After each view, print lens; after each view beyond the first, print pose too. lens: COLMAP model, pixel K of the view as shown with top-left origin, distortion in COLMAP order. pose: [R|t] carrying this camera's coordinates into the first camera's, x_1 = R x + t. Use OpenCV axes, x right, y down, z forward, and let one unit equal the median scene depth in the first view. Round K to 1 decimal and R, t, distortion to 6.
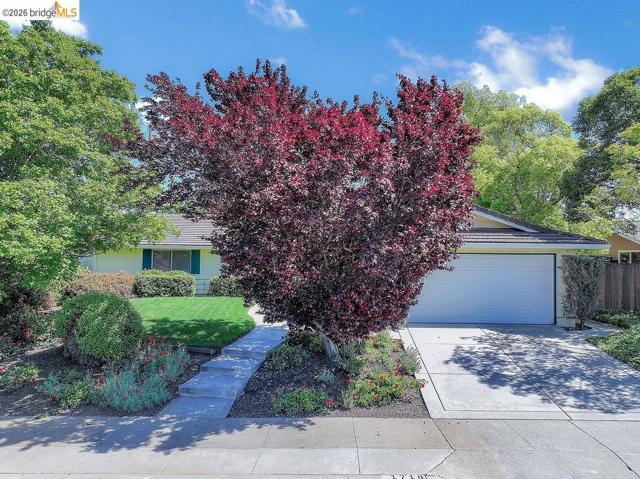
lens RADIAL K [[463.3, 0, 320.0], [0, 463.3, 239.5], [0, 0, 1]] dist [0.001891, -0.040792]
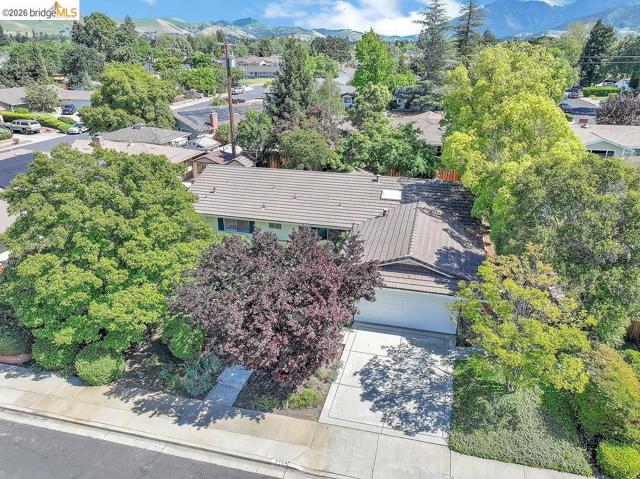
lens RADIAL K [[459.5, 0, 318.0], [0, 459.5, 229.3], [0, 0, 1]] dist [-0.000985, -0.001898]
pose [[0.971181, 0.076928, -0.225585, 0.567582], [0.016589, 0.922365, 0.385963, -1.113754], [0.237763, -0.378582, 0.894508, -0.520796]]
